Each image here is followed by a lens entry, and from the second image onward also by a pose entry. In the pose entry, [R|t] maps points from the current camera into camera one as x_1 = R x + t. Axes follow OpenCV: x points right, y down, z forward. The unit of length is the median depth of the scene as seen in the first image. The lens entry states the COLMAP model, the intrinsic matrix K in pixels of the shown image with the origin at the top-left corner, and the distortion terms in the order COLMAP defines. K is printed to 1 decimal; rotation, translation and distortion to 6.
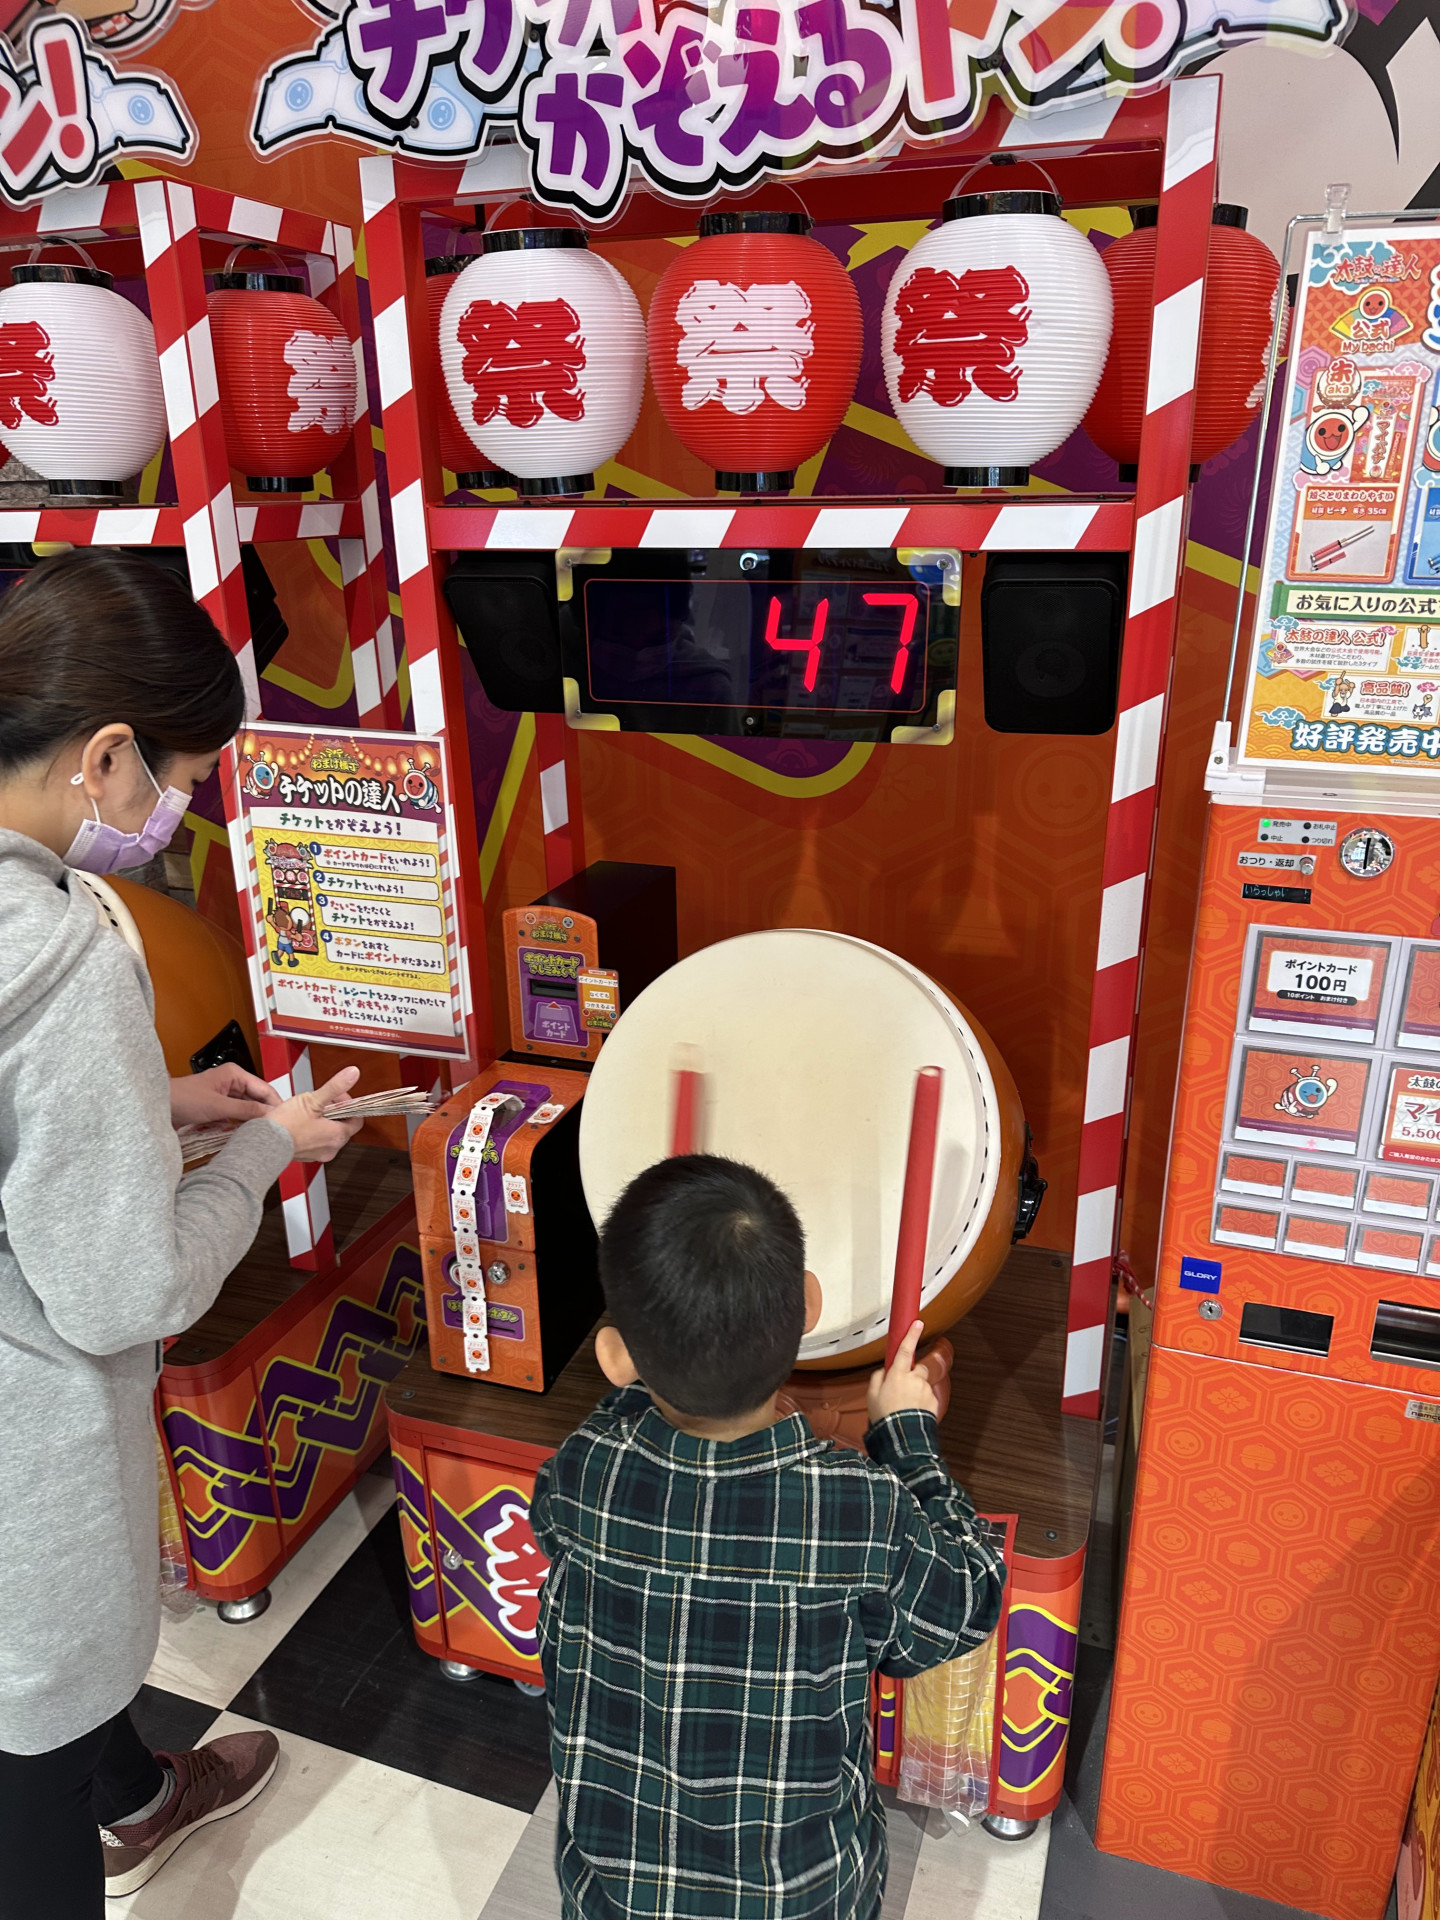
lens RADIAL K [[1353.7, 0, 720.0], [0, 1353.7, 960.0], [0, 0, 1]] dist [-0.002028, -0.006645]
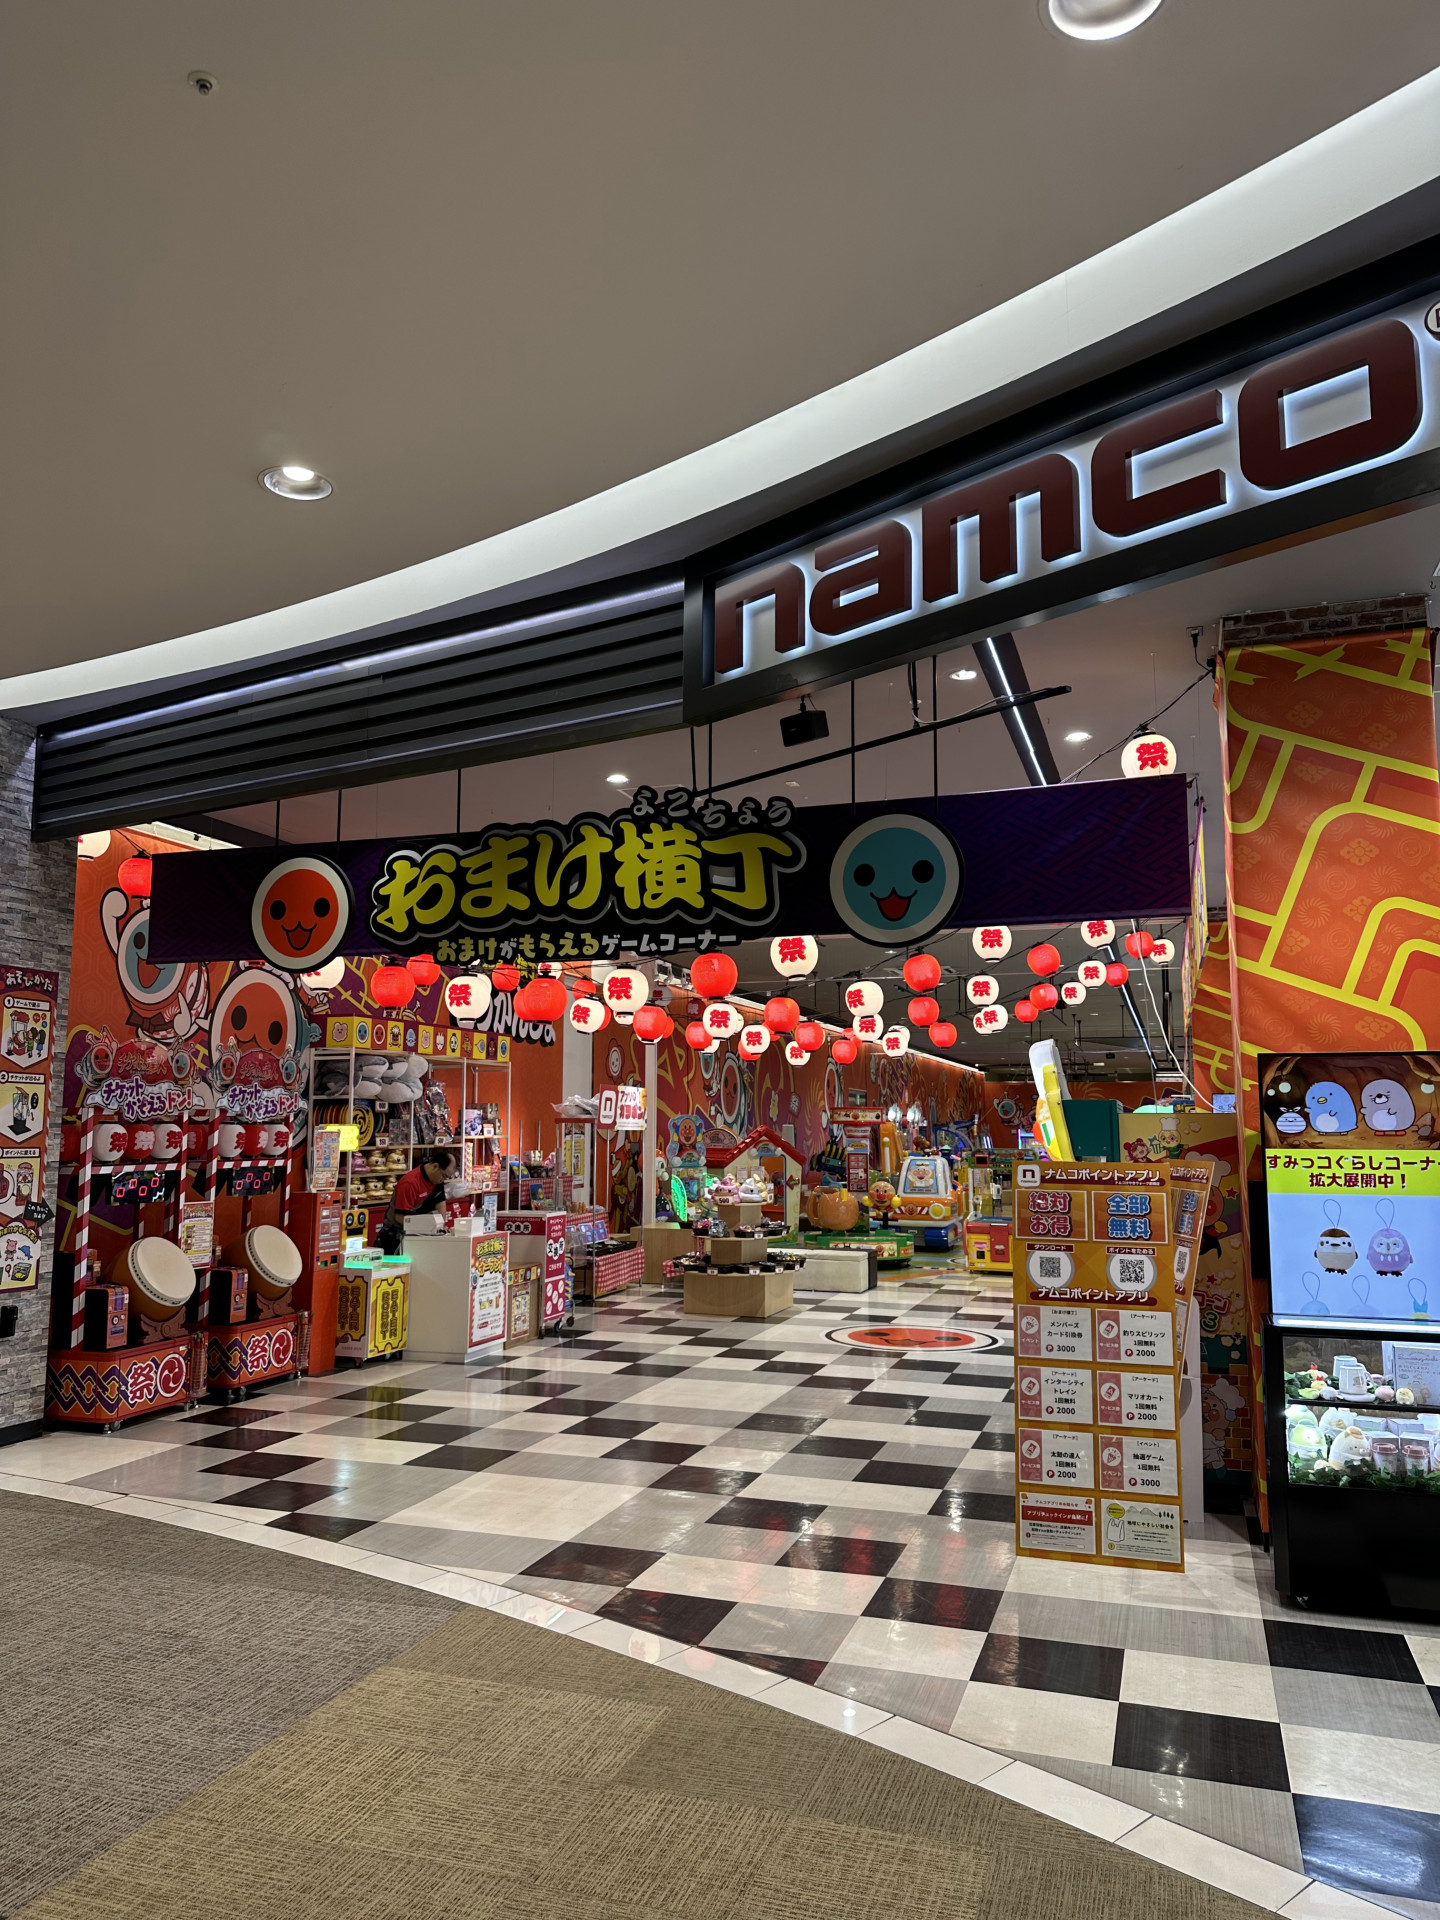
lens RADIAL K [[1353.7, 0, 720.0], [0, 1353.7, 960.0], [0, 0, 1]] dist [-0.002028, -0.006645]
pose [[-0.011284, 0.137801, 0.990396, -5.877550], [0.337232, 0.932956, -0.125967, 0.308938], [-0.941354, 0.332572, -0.056999, -0.973909]]
